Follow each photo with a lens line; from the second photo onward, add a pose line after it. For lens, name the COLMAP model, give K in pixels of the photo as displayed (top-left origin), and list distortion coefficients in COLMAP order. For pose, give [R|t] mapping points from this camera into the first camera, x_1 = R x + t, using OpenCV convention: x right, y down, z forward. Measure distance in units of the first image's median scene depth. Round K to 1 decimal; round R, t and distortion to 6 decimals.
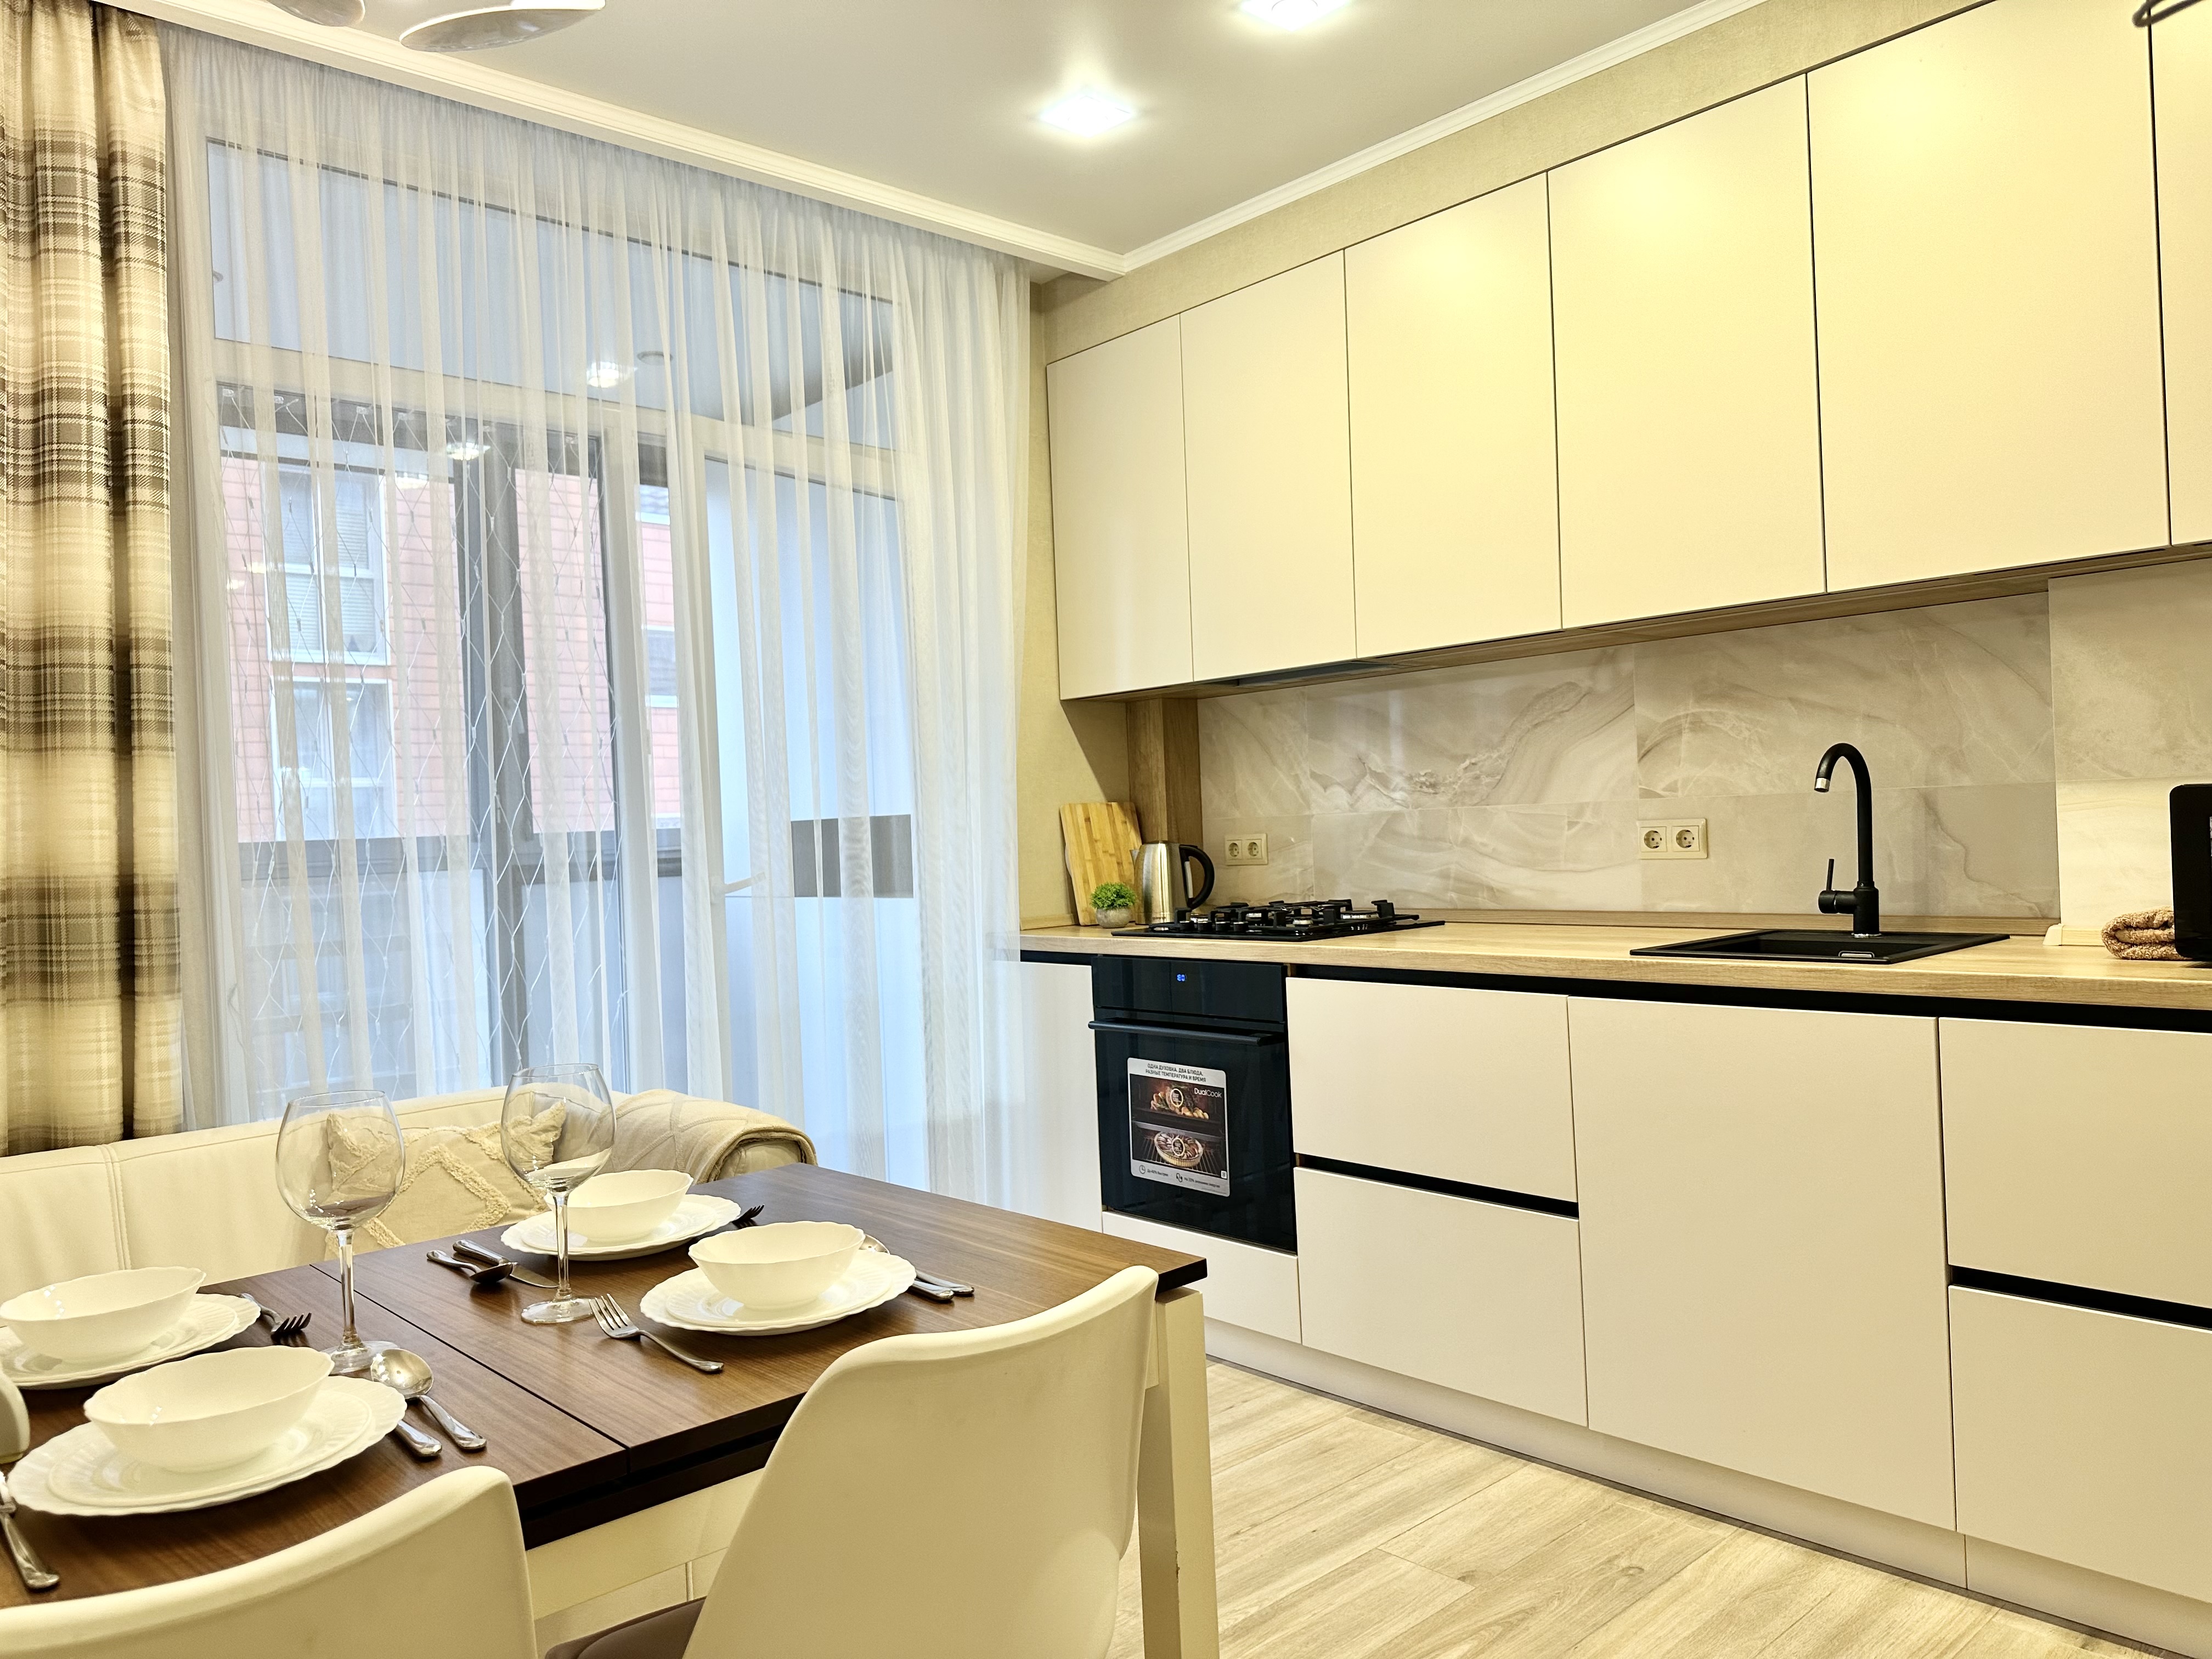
lens RADIAL K [[1555.6, 0, 1097.5], [0, 1555.6, 827.0], [0, 0, 1]] dist [0.132180, -0.188128]
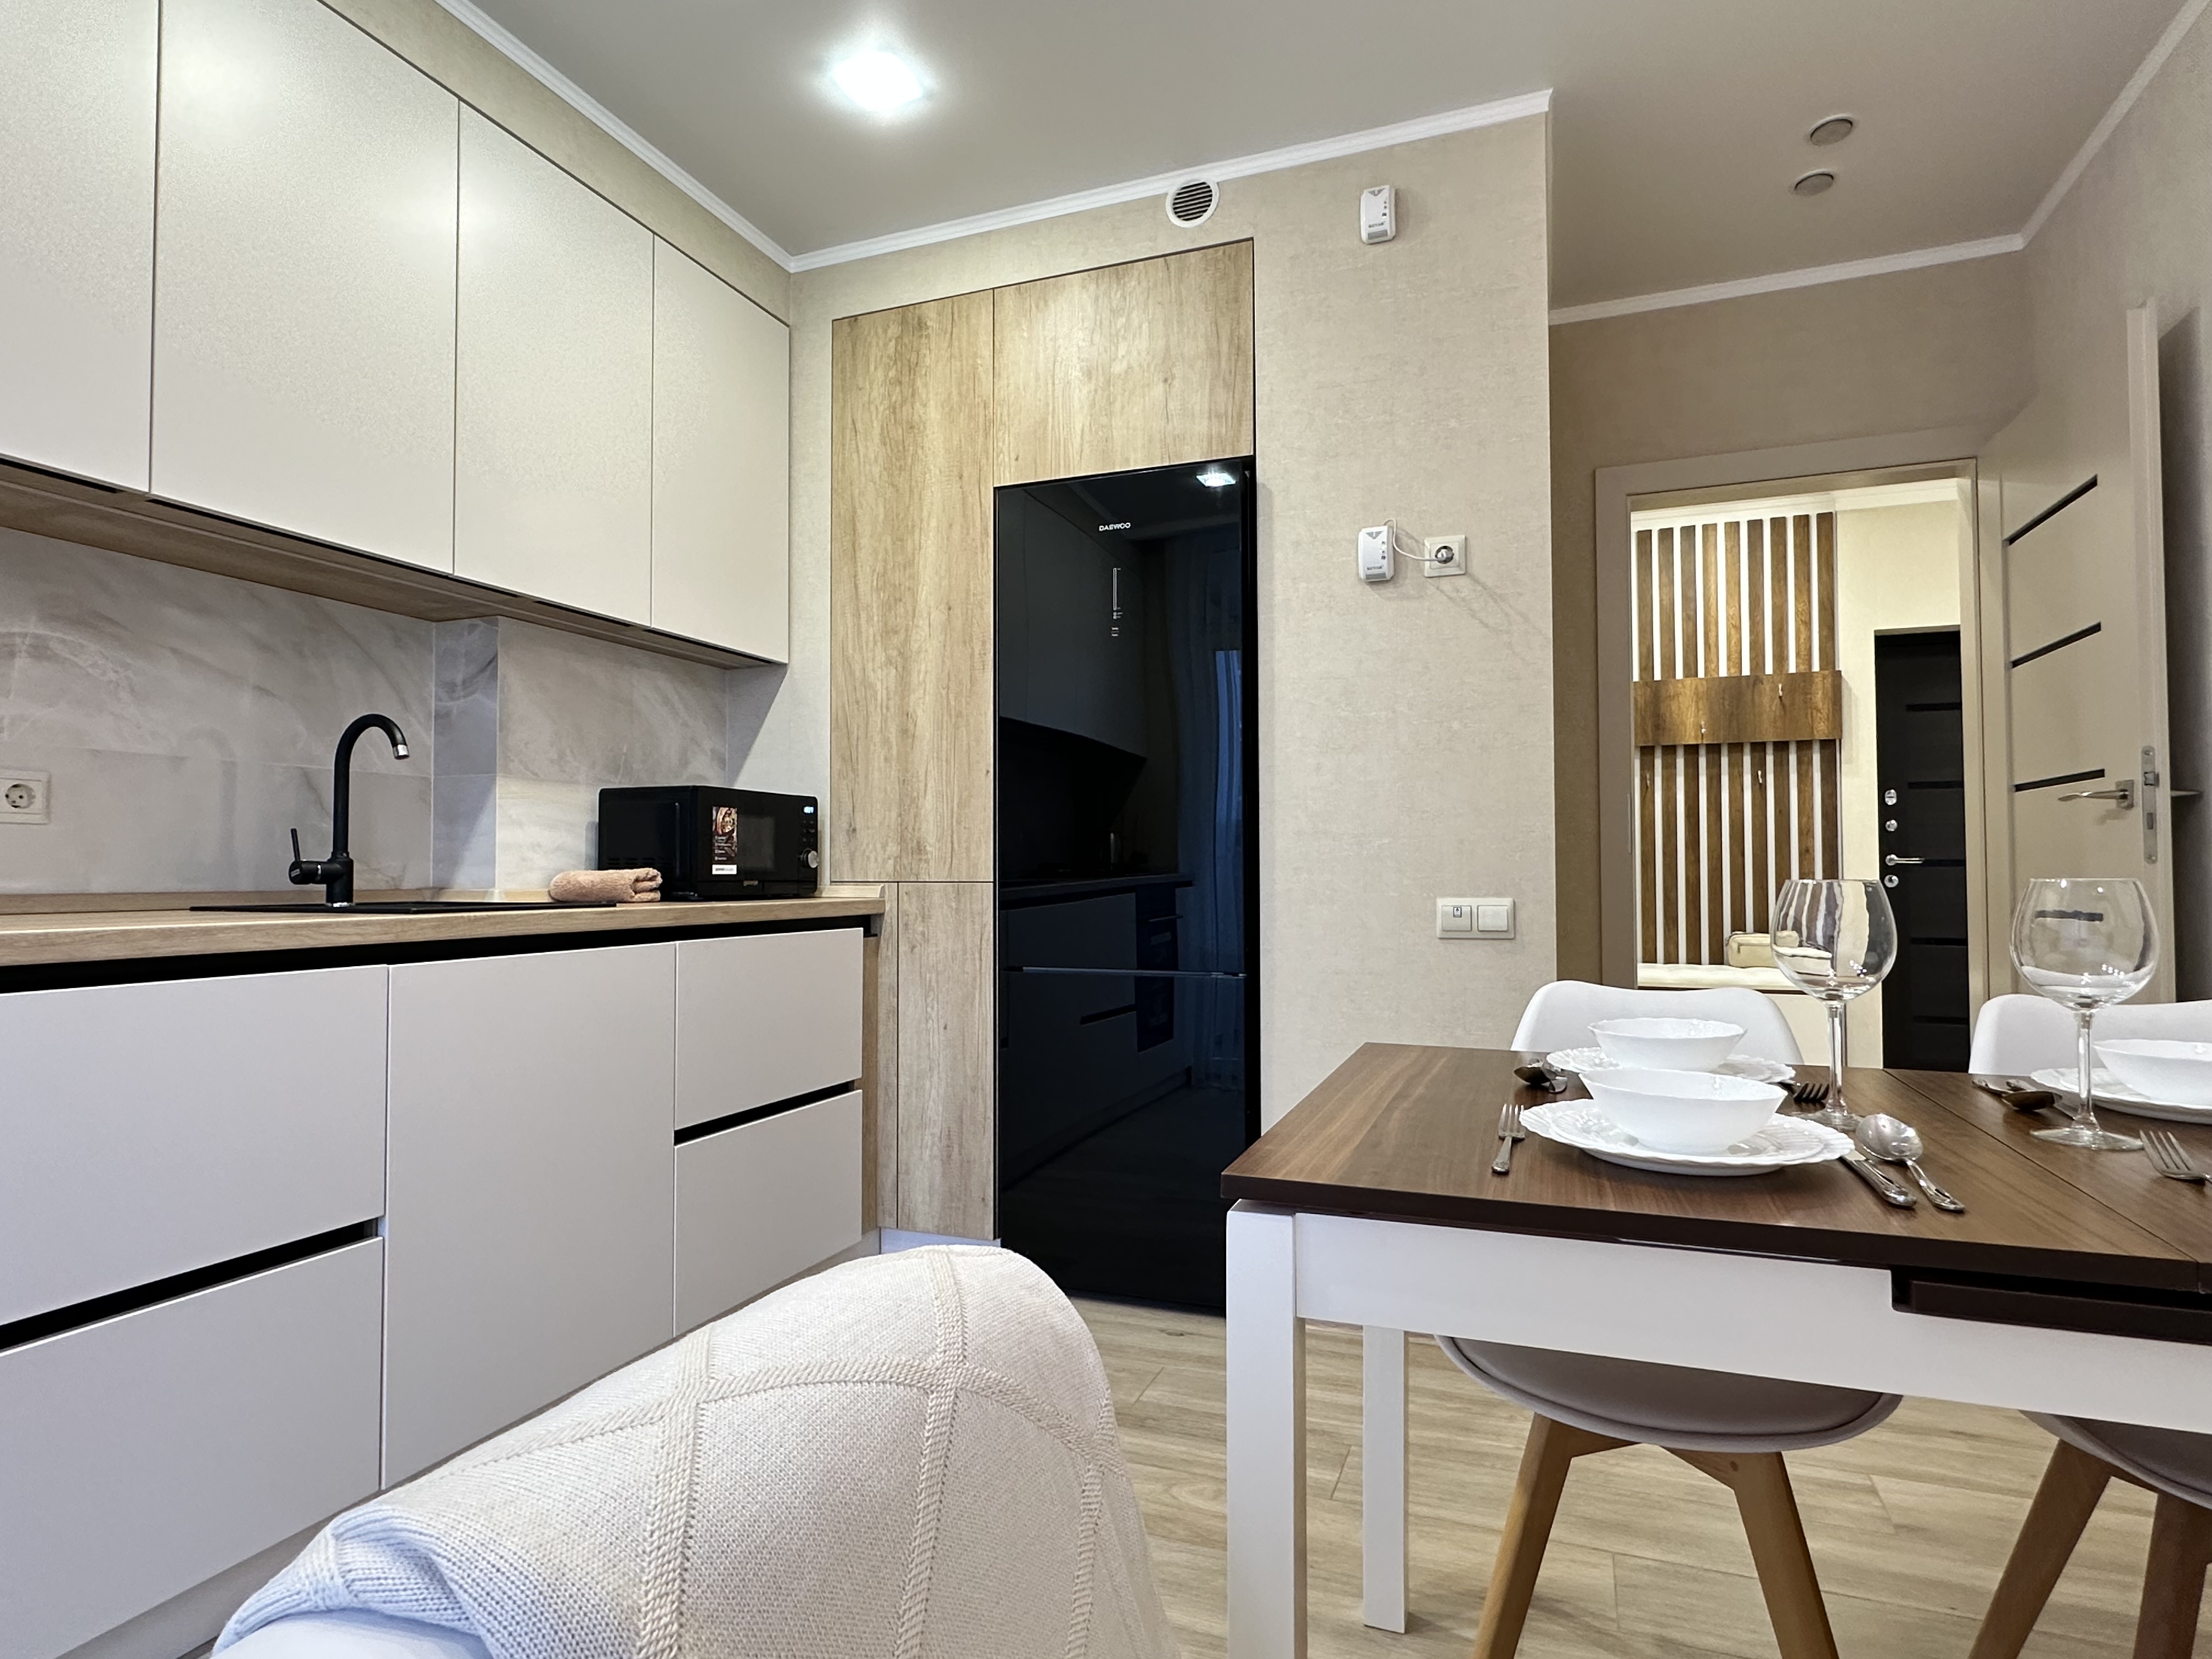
lens RADIAL K [[1201.3, 0, 1104.4], [0, 1201.3, 839.6], [0, 0, 1]] dist [-0.001663, -0.001510]
pose [[-0.452088, 0.067185, 0.889440, -0.350043], [0.019981, 0.997672, -0.065204, 0.072001], [-0.891750, -0.011706, -0.452378, 0.760915]]
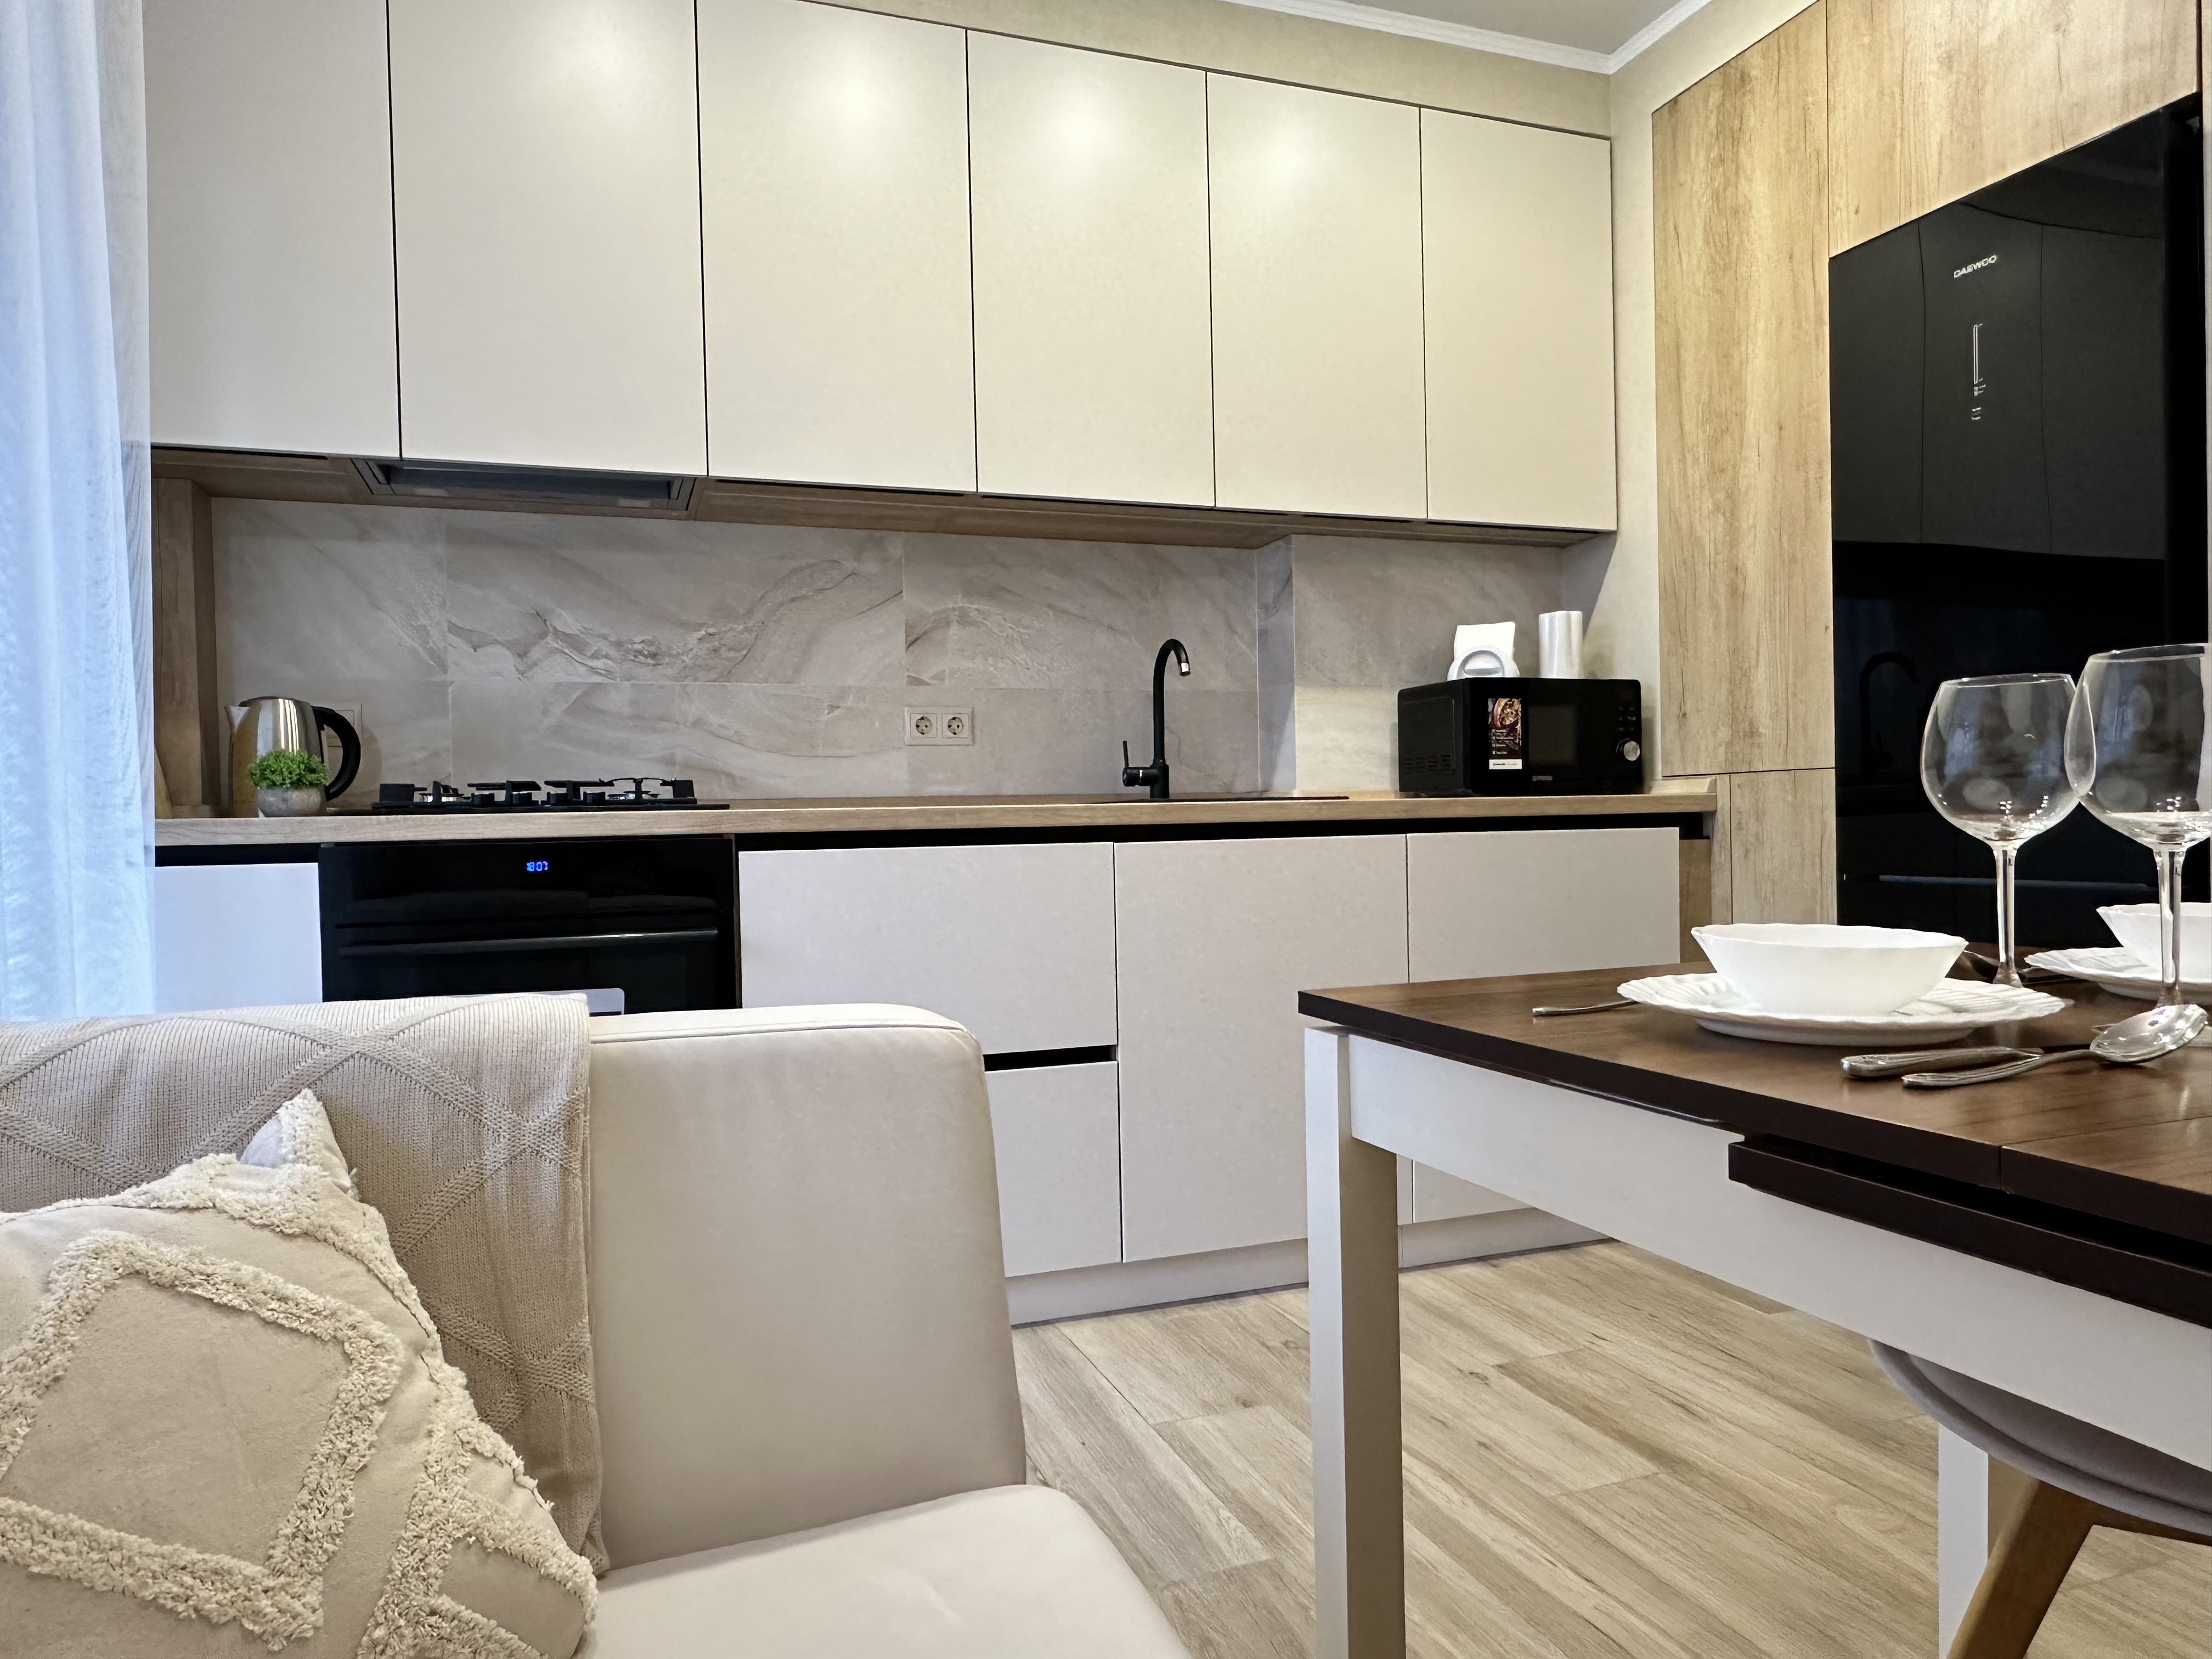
lens RADIAL K [[1427.2, 0, 1096.2], [0, 1427.2, 841.7], [0, 0, 1]] dist [0.005672, 0.001470]
pose [[0.378927, 0.020289, 0.925204, -0.446723], [0.004621, 0.999706, -0.023815, 0.102667], [-0.925415, 0.013300, 0.378721, 0.529852]]
